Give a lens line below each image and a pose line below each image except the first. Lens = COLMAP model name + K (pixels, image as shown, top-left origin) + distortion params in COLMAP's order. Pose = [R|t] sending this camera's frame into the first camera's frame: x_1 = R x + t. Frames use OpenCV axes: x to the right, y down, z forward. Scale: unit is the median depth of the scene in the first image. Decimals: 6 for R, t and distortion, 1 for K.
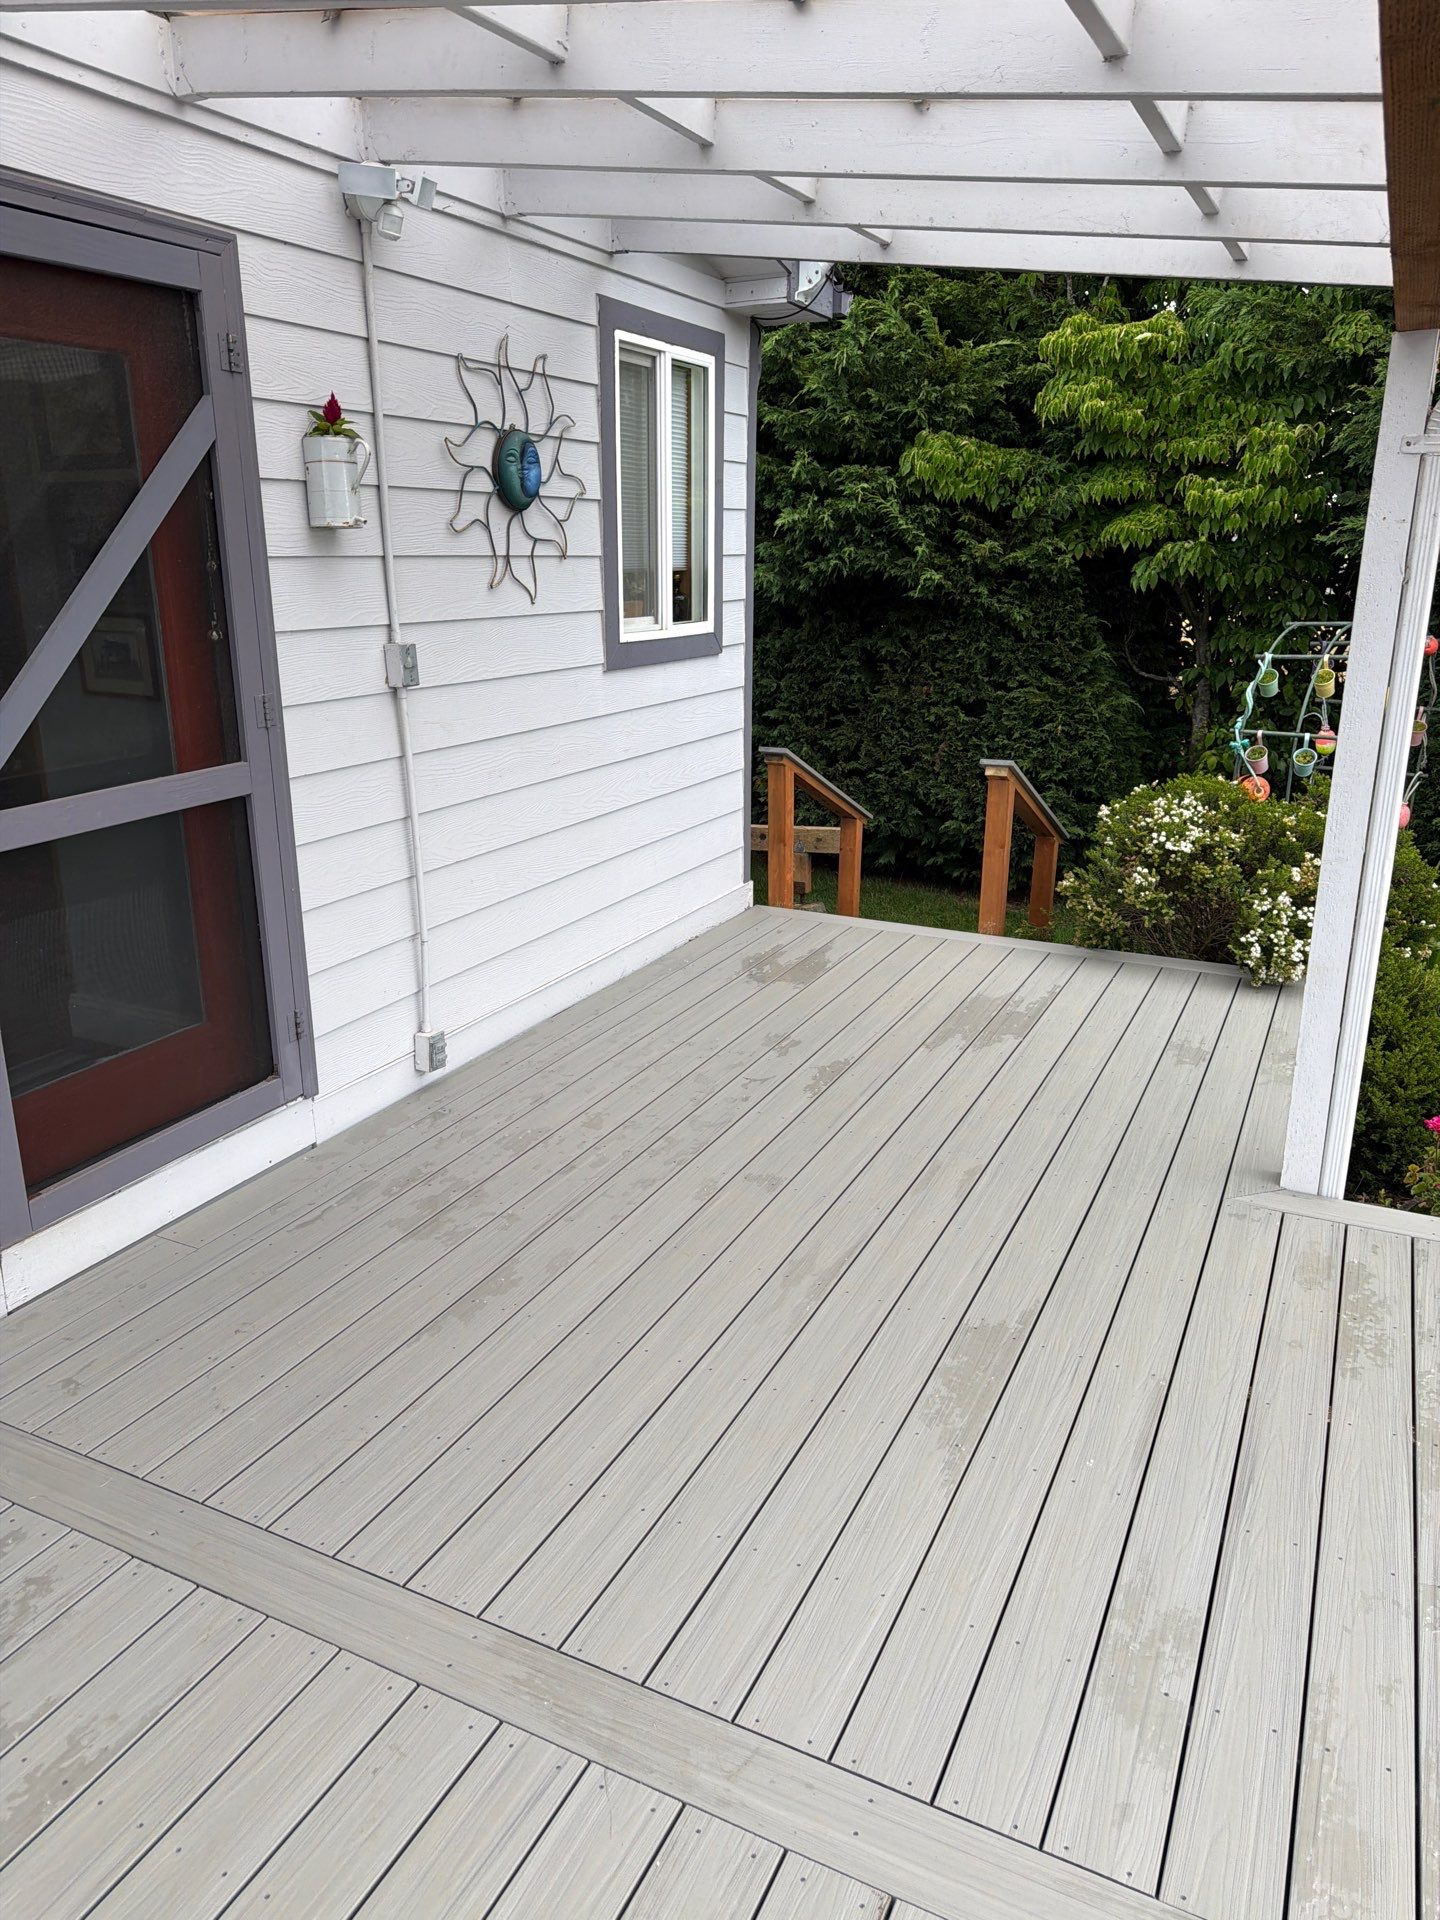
lens RADIAL K [[1323.9, 0, 719.6], [0, 1323.9, 963.5], [0, 0, 1]] dist [0.168722, -0.361677]
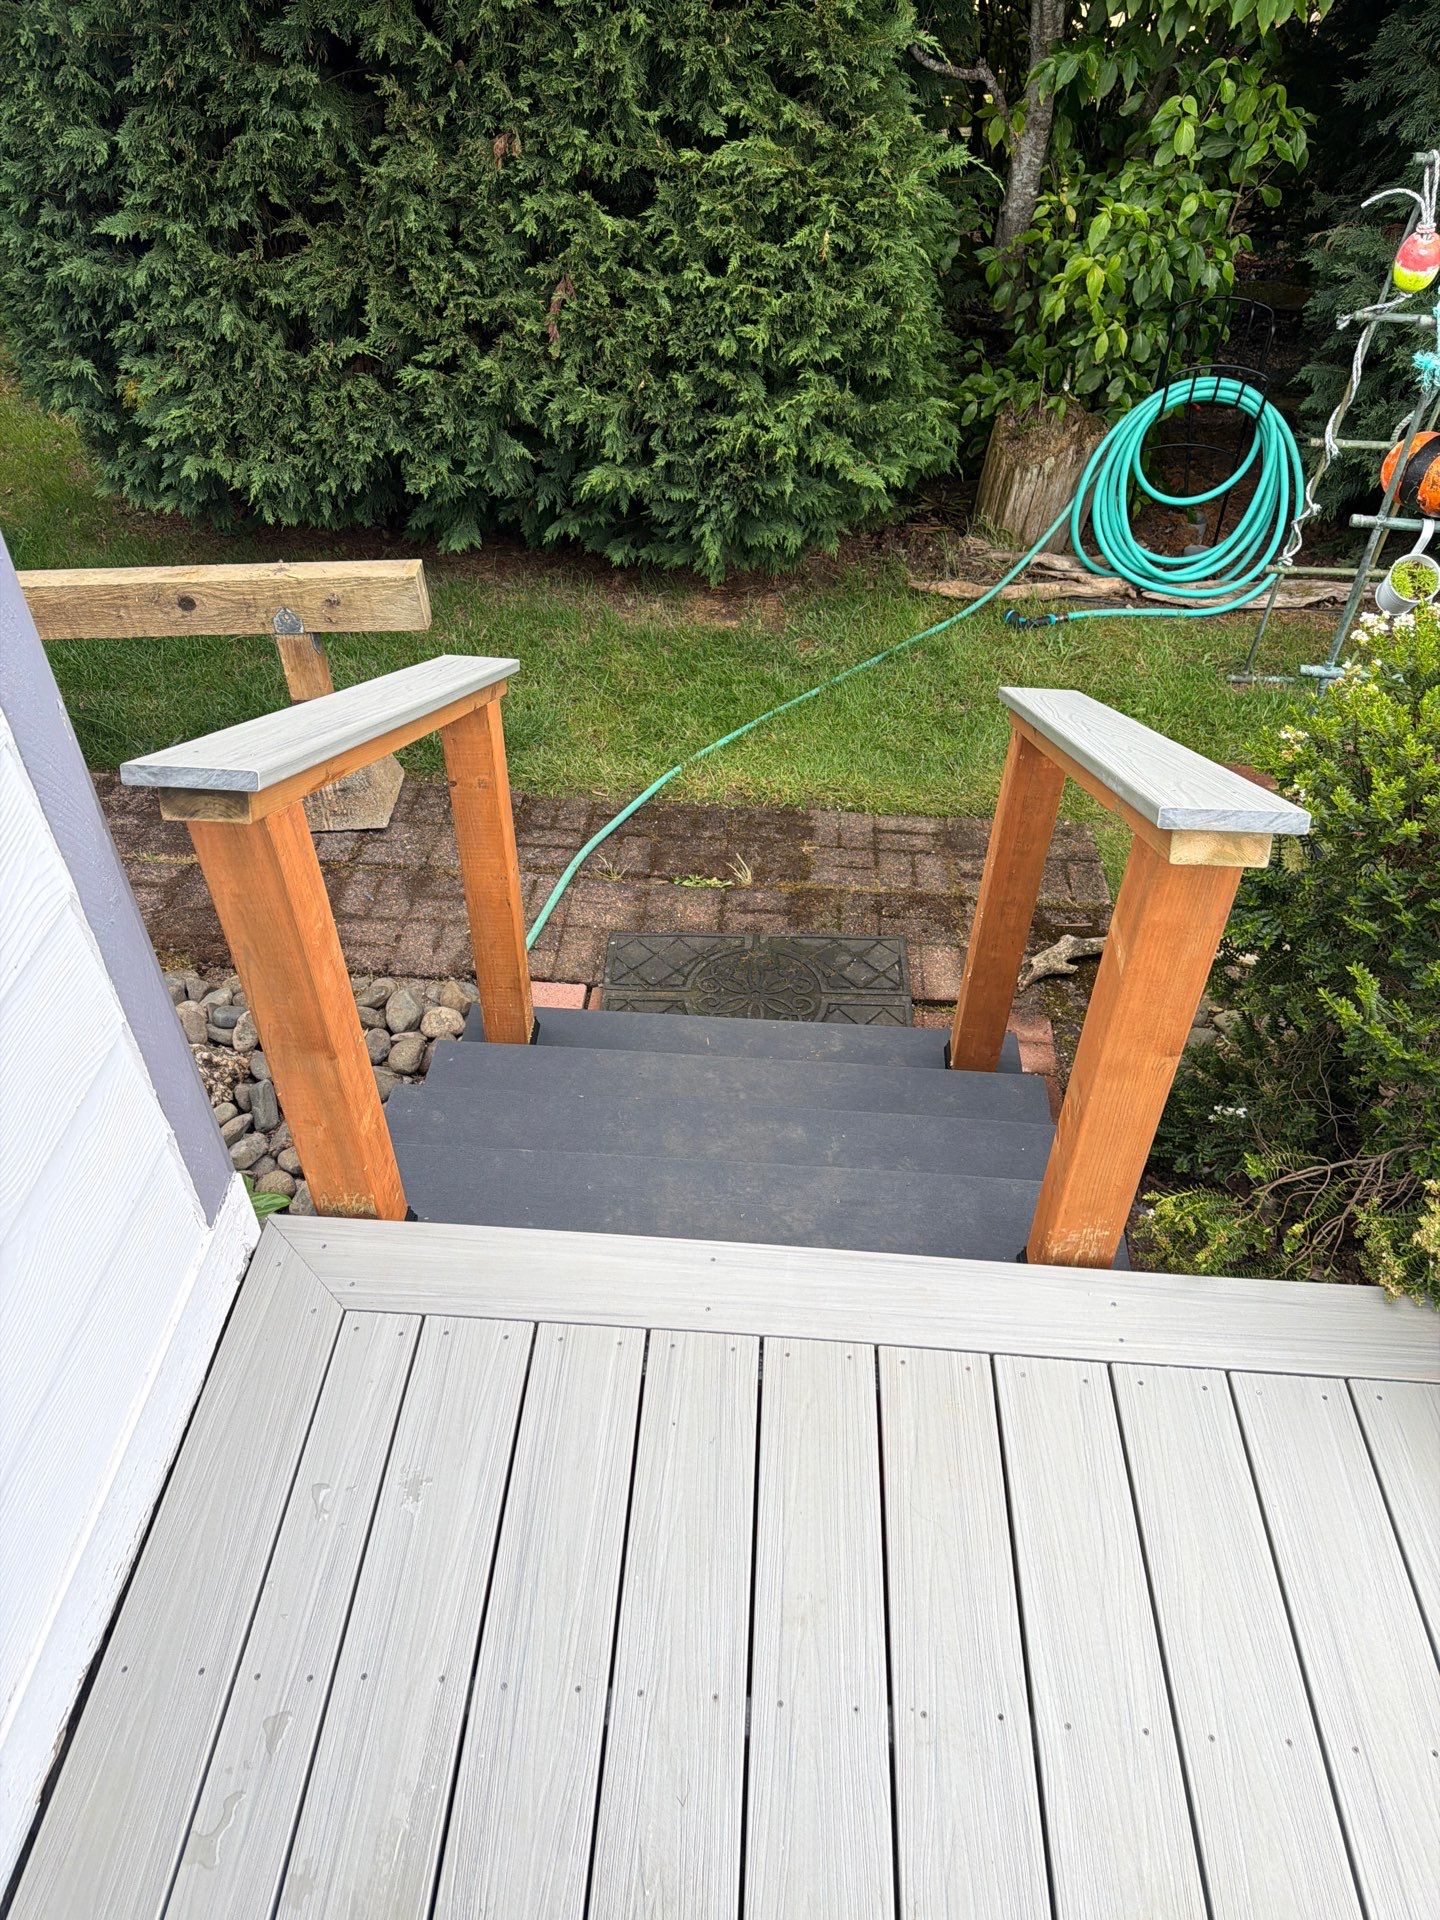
lens RADIAL K [[1338.2, 0, 712.5], [0, 1338.2, 963.9], [0, 0, 1]] dist [-0.002690, -0.002440]
pose [[0.923124, -0.253549, 0.289060, 0.033750], [0.104972, 0.889403, 0.444909, -0.157479], [-0.369897, -0.380363, 0.847644, 0.537663]]
